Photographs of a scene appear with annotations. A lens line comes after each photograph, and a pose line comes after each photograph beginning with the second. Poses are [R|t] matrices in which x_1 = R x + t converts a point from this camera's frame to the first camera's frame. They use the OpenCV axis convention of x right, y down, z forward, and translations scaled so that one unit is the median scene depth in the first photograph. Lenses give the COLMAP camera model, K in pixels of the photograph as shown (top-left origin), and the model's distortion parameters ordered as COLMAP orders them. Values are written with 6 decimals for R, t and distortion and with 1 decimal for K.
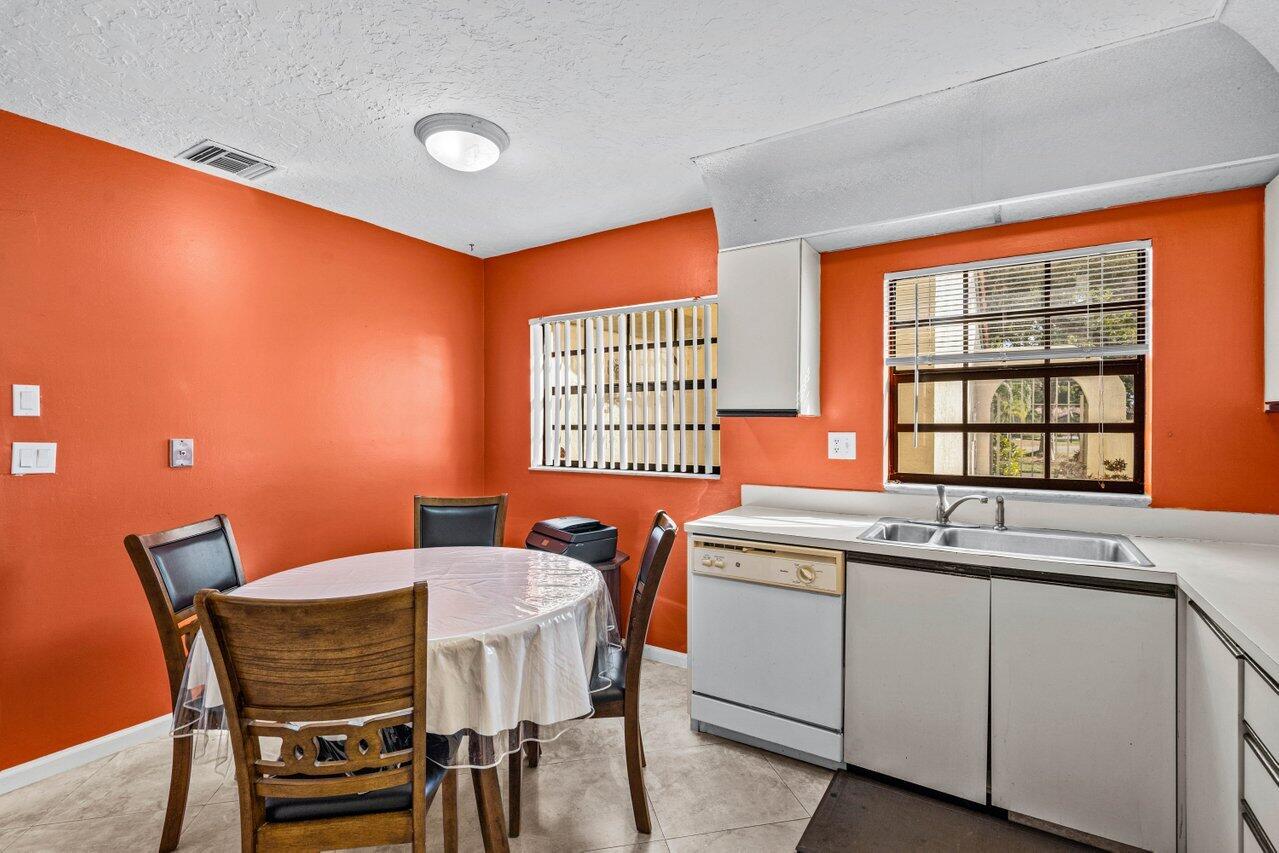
lens RADIAL K [[600.5, 0, 638.5], [0, 600.5, 435.1], [0, 0, 1]] dist [-0.001796, -0.000093]
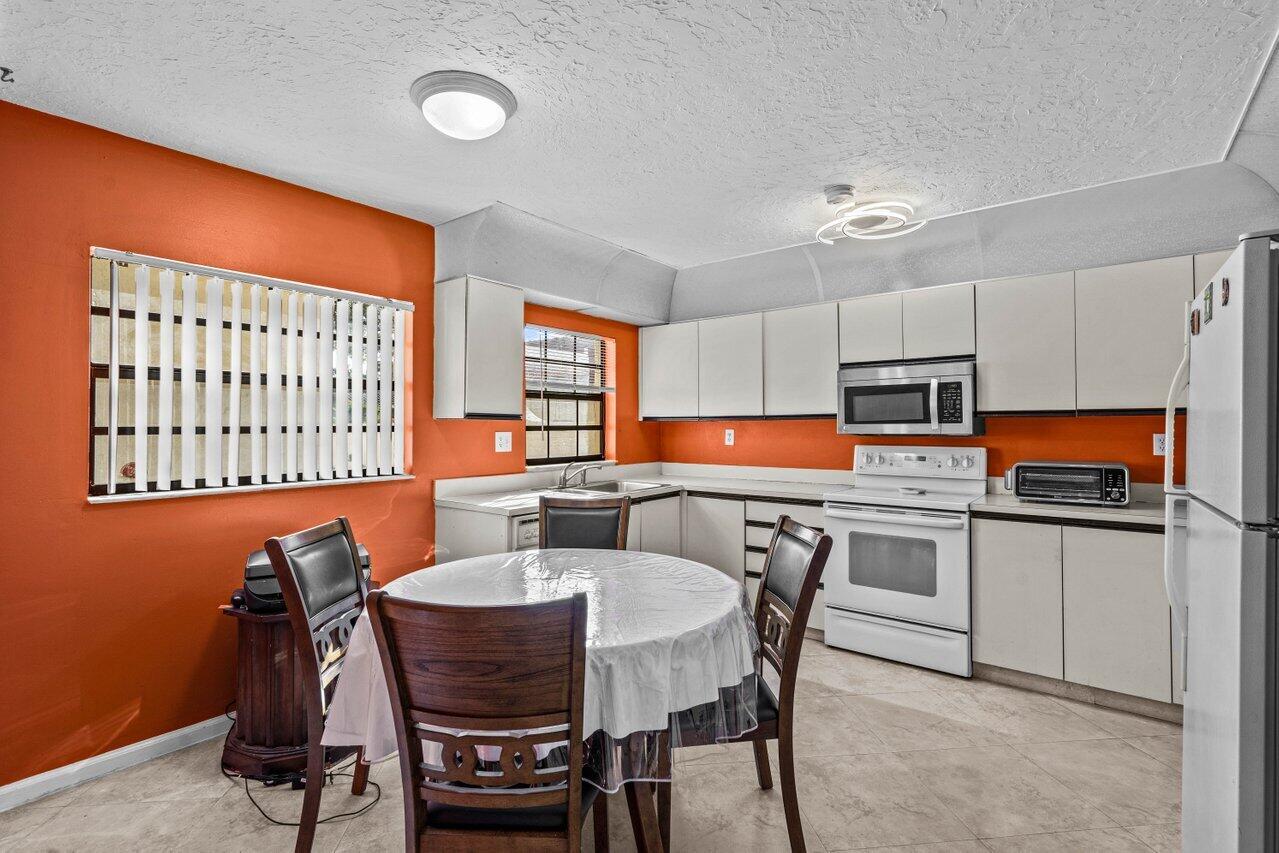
lens RADIAL K [[578.3, 0, 639.5], [0, 578.3, 426.5], [0, 0, 1]] dist [-0.017030, 0.000217]
pose [[0.103851, 0.000811, 0.994592, -0.993087], [0.018099, 0.999833, -0.002705, -0.008545], [-0.994428, 0.018282, 0.103819, 0.603141]]
